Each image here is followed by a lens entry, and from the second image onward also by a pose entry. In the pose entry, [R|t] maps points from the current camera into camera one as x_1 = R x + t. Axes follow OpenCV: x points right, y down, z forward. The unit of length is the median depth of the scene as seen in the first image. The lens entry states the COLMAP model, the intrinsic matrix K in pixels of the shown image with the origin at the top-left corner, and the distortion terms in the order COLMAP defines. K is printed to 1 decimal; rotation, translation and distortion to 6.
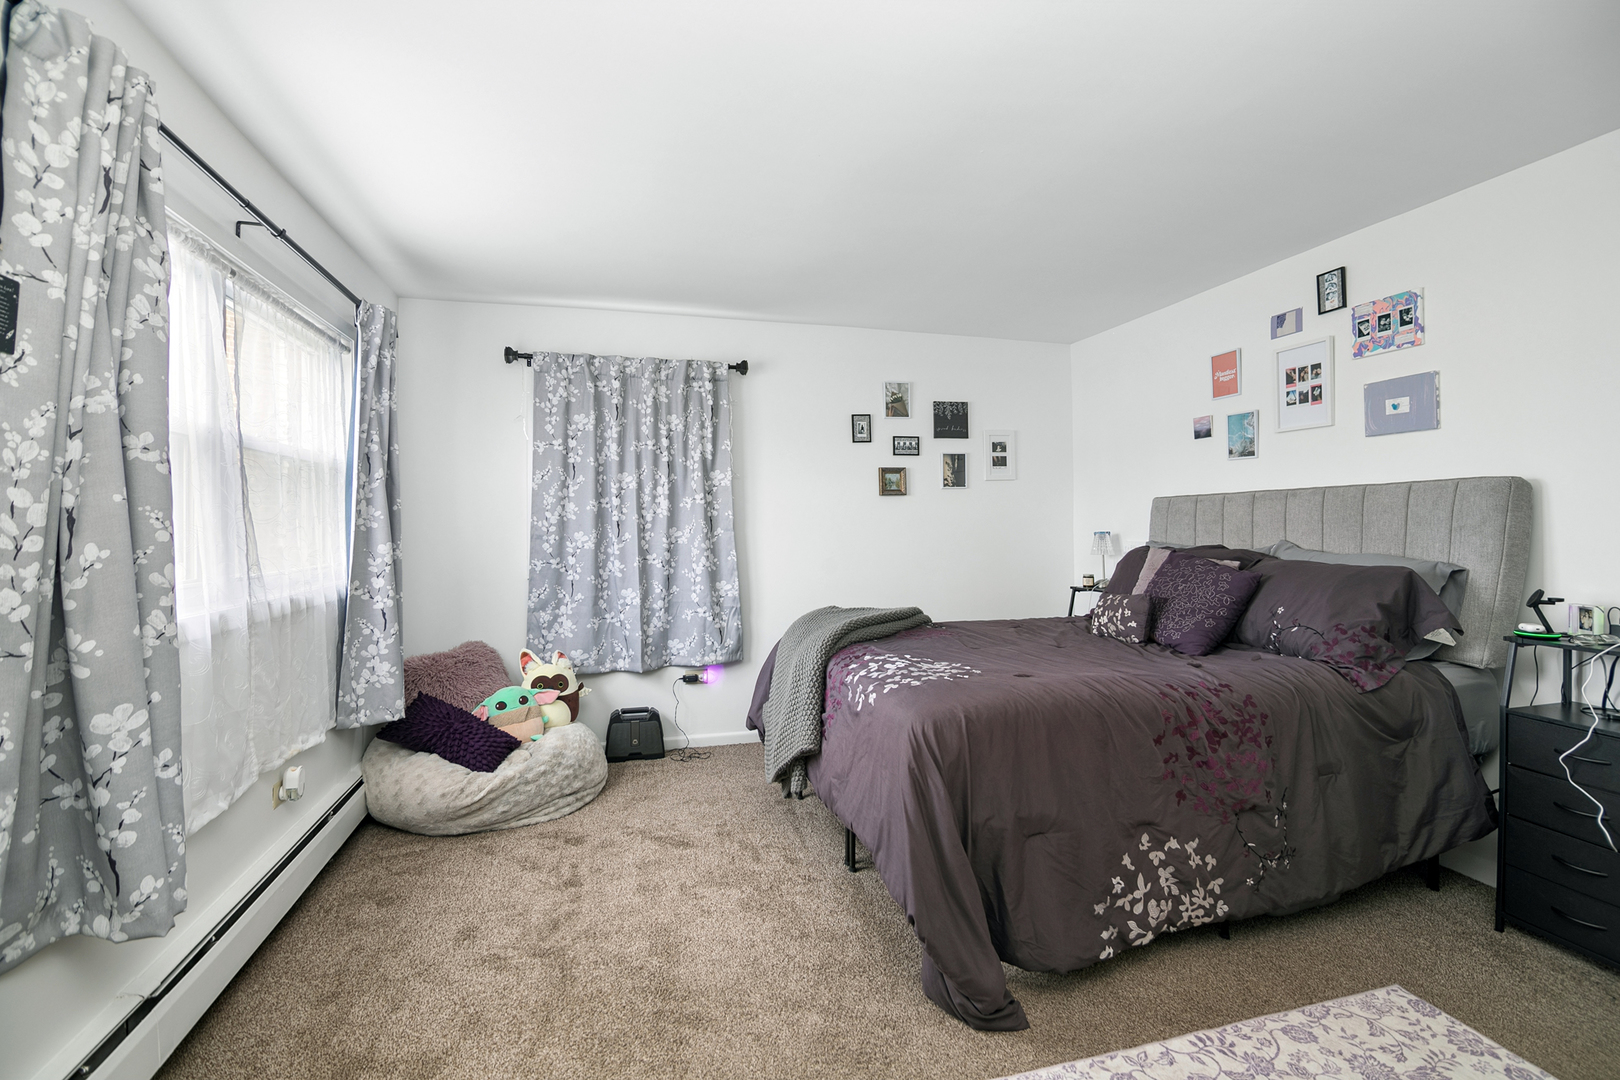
lens RADIAL K [[726.8, 0, 803.5], [0, 726.8, 531.3], [0, 0, 1]] dist [-0.006831, -0.005254]
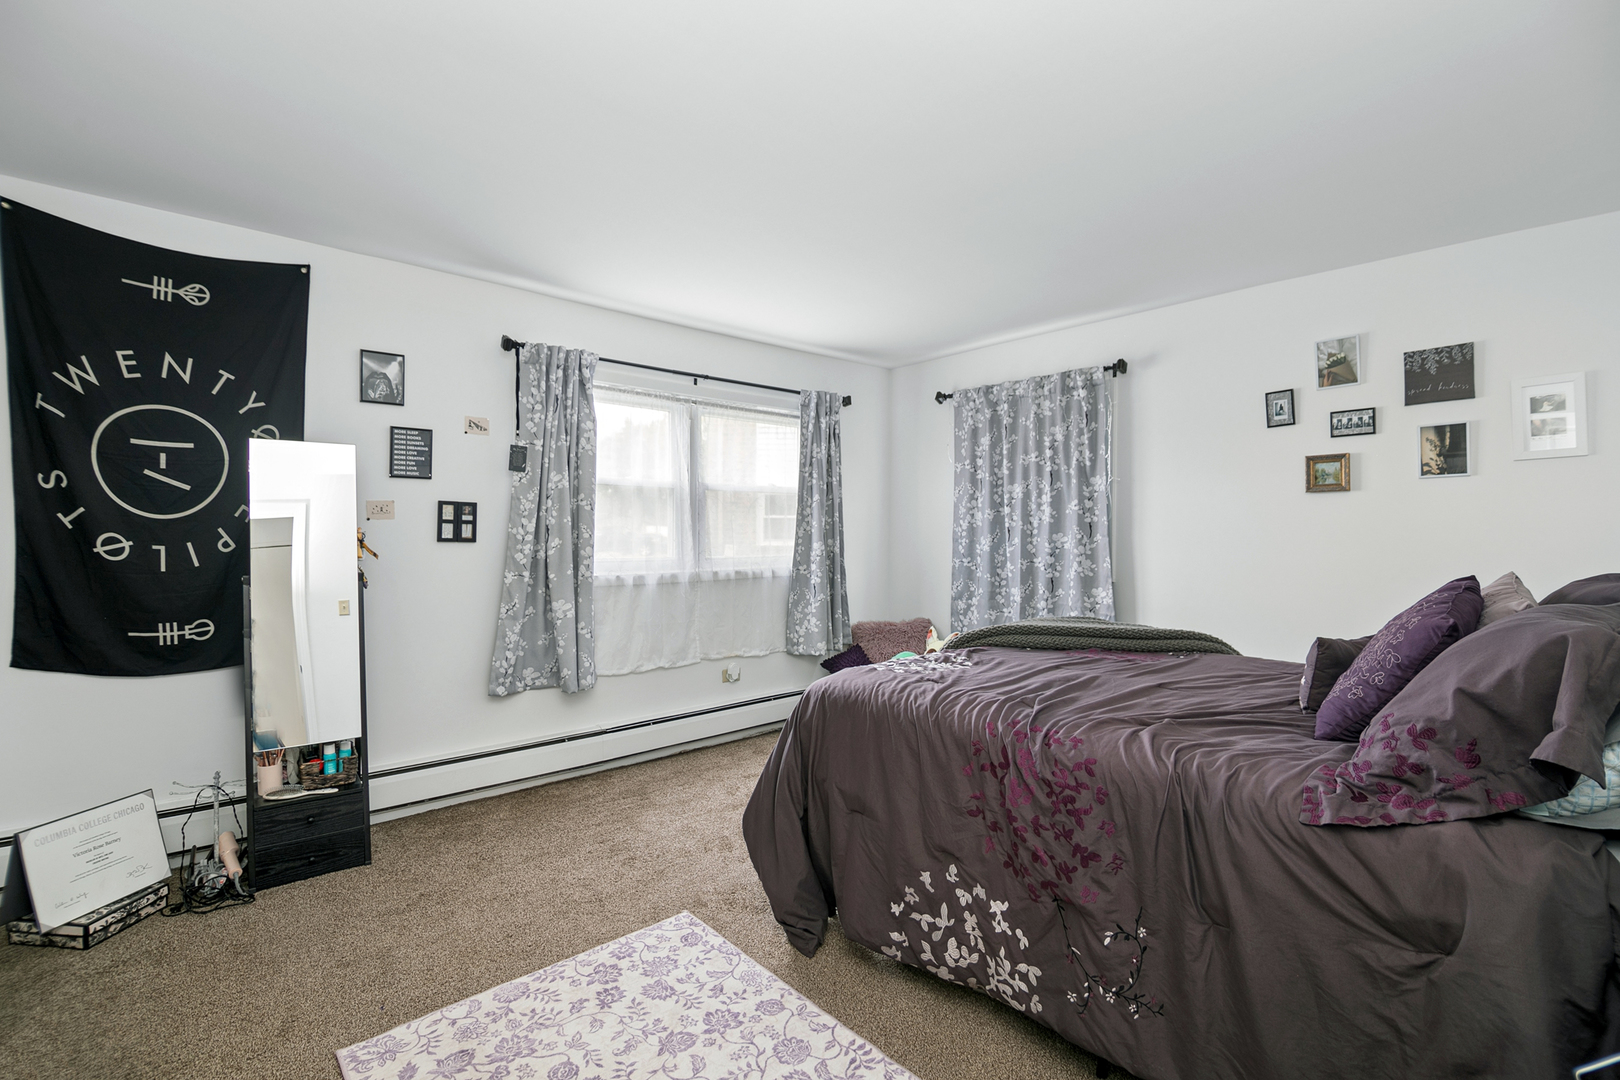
lens RADIAL K [[726.8, 0, 807.7], [0, 726.8, 540.7], [0, 0, 1]] dist [-0.006831, -0.005254]
pose [[0.448163, 0.015001, -0.893826, 0.613216], [-0.008373, 0.999886, 0.012583, -0.004499], [0.893912, 0.001844, 0.448238, 0.209542]]
